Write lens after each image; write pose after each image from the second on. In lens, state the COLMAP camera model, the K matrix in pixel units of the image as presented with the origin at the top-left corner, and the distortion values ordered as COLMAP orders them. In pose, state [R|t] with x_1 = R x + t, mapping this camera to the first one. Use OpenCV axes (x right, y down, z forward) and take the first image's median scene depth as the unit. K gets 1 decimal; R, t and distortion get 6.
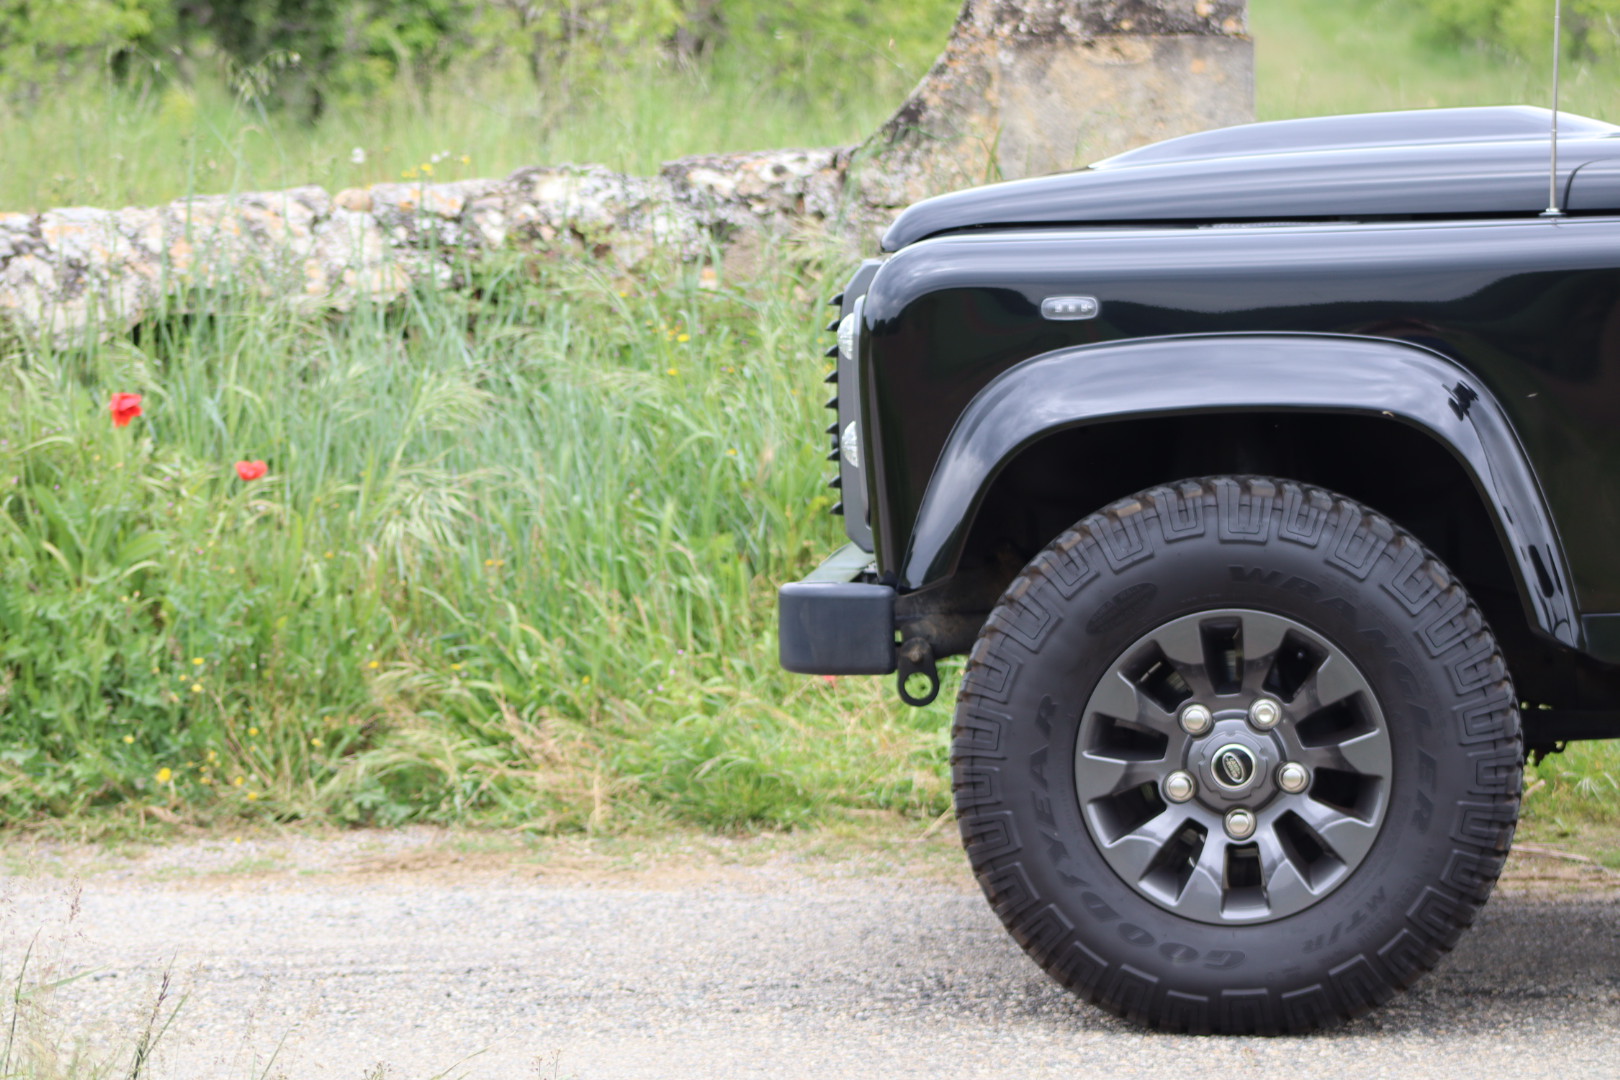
lens RADIAL K [[5846.3, 0, 810.0], [0, 5846.3, 540.0], [0, 0, 1]] dist [-0.145485, 3.017539]
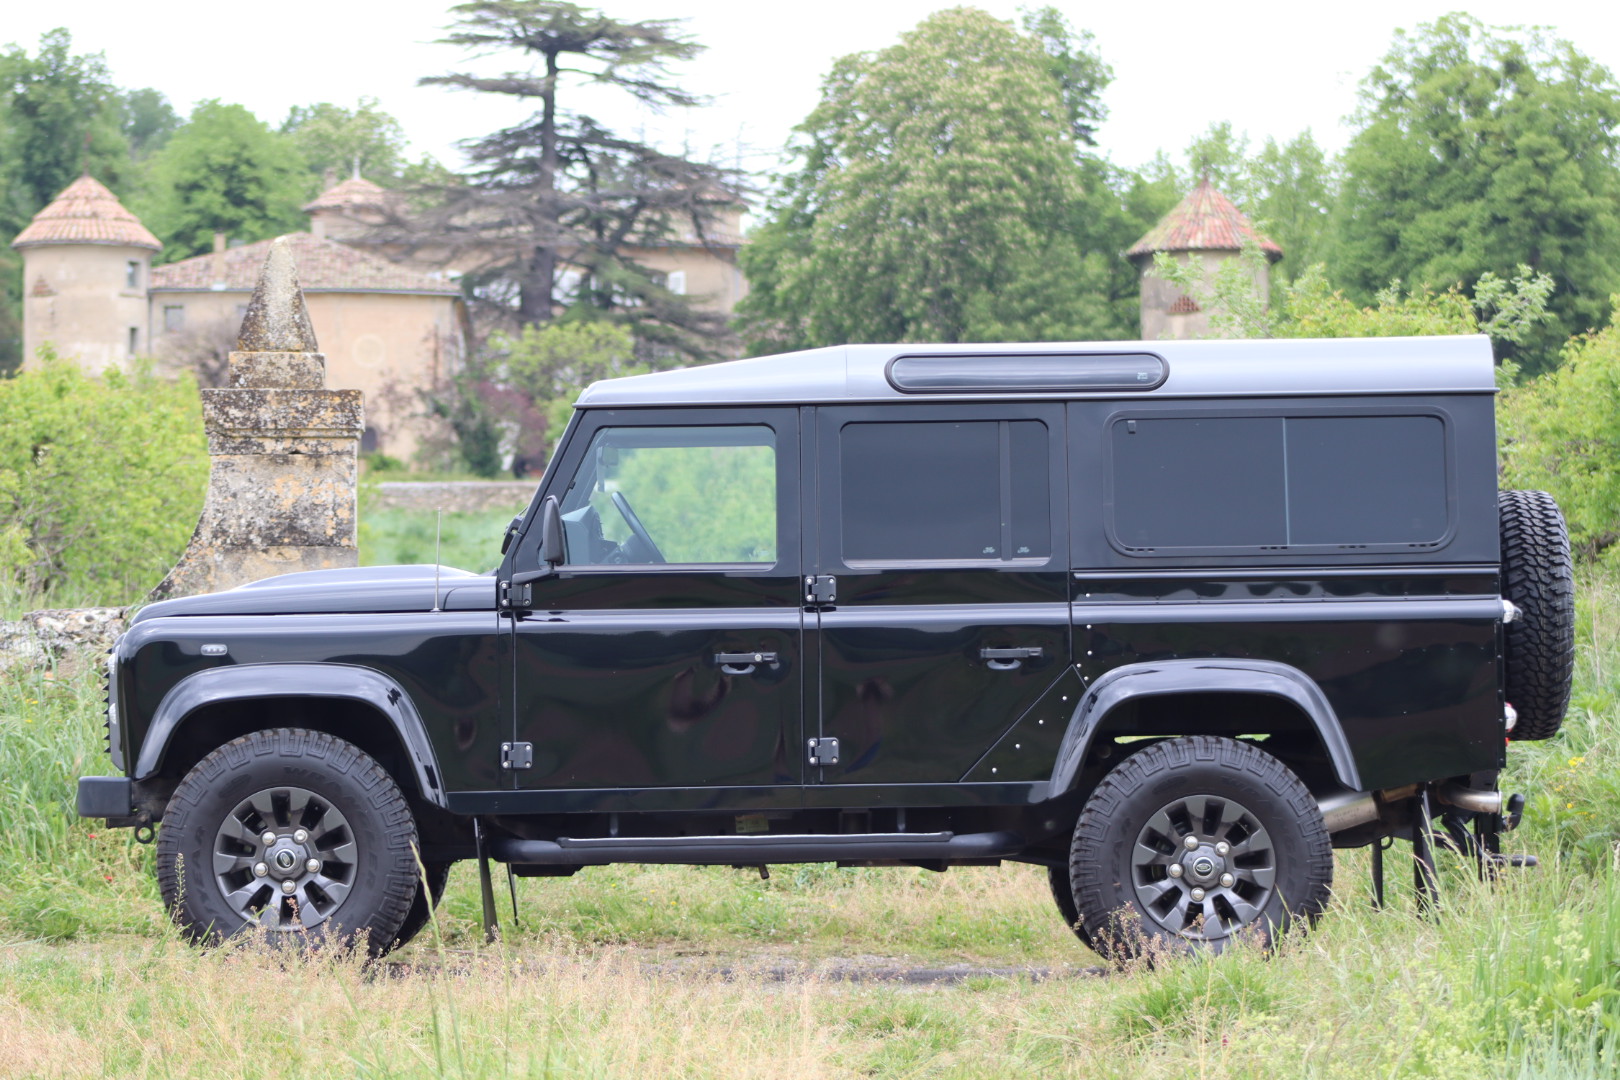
lens RADIAL K [[5846.3, 0, 810.0], [0, 5846.3, 540.0], [0, 0, 1]] dist [-0.145485, 3.017539]
pose [[0.993699, 0.016761, 0.110818, 0.022045], [-0.005443, 0.994806, -0.101648, 0.132703], [-0.111946, 0.100404, 0.988629, -1.125638]]
